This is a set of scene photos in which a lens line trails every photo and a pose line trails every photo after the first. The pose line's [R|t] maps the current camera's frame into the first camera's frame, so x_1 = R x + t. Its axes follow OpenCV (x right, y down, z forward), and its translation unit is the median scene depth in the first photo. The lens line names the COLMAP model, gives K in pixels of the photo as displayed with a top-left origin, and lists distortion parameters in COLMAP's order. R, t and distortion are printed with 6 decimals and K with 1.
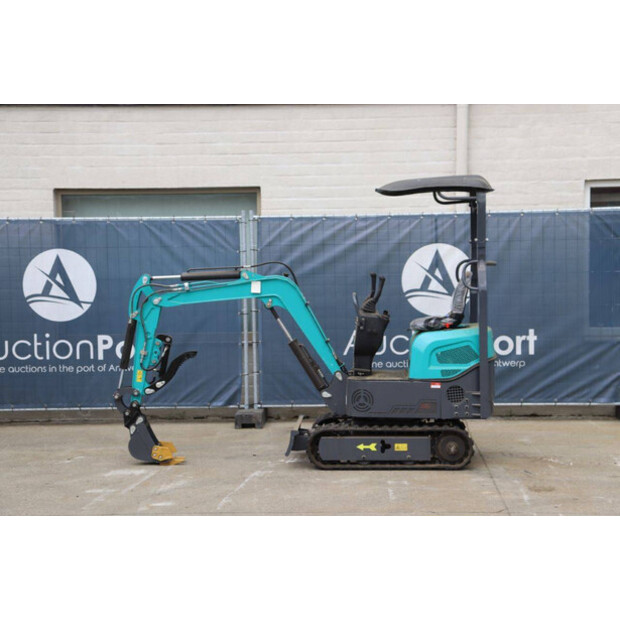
lens RADIAL K [[1268.8, 0, 310.0], [0, 1268.8, 310.0], [0, 0, 1]] dist [0.300249, 0.192916]
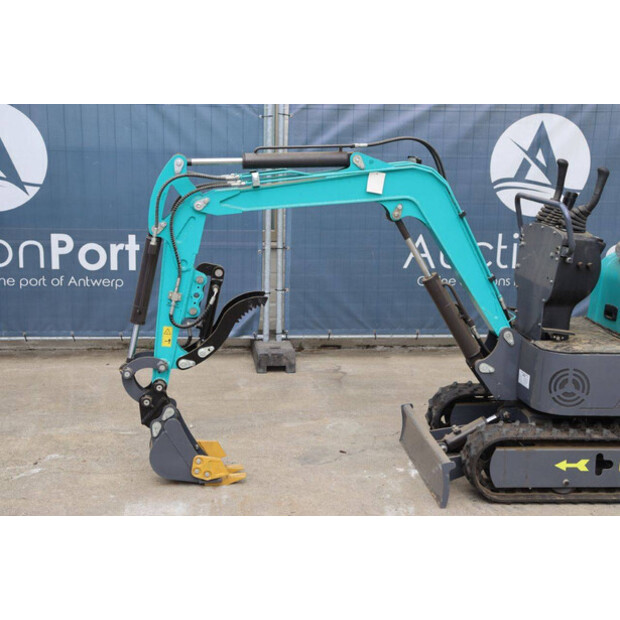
lens RADIAL K [[978.3, 0, 310.0], [0, 978.3, 310.0], [0, 0, 1]] dist [0.129713, 0.143669]
pose [[0.986940, 0.002346, 0.161069, -0.117278], [-0.025778, 0.989308, 0.143543, -0.019763], [-0.159010, -0.145821, 0.976449, 0.469692]]
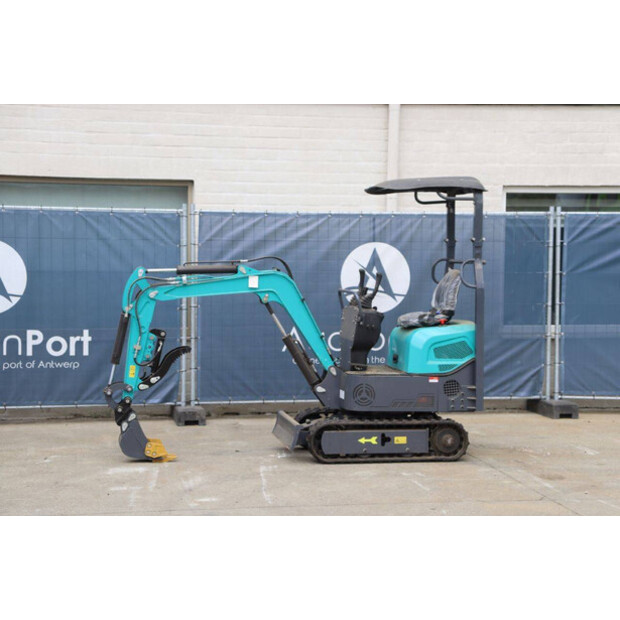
lens RADIAL K [[1283.5, 0, 310.0], [0, 1283.5, 310.0], [0, 0, 1]] dist [0.346942, 0.138279]
pose [[0.971884, 0.010006, 0.235249, -0.194636], [-0.009867, 0.999950, -0.001771, 0.004533], [-0.235255, -0.000600, 0.971934, 0.008796]]
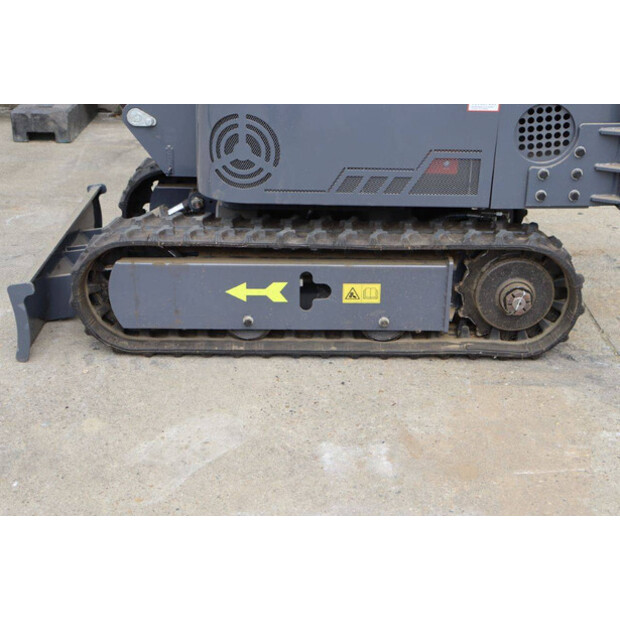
lens RADIAL K [[946.8, 0, 310.0], [0, 946.8, 310.0], [0, 0, 1]] dist [0.032458, 0.618020]
pose [[0.998402, -0.000621, 0.056504, 0.035476], [-0.019172, 0.936905, 0.349058, 0.021426], [-0.053156, -0.349584, 0.935396, 0.616478]]
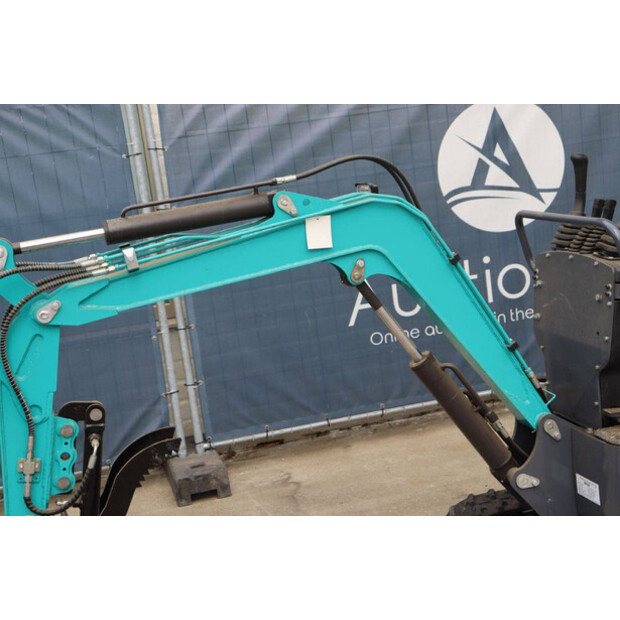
lens RADIAL K [[1055.5, 0, 316.2], [0, 1055.5, 312.5], [0, 0, 1]] dist [0.159848, 0.179947]
pose [[0.953830, -0.156088, 0.256604, -0.103167], [0.128954, 0.984427, 0.119472, -0.026303], [-0.271256, -0.080865, 0.959104, 0.583335]]
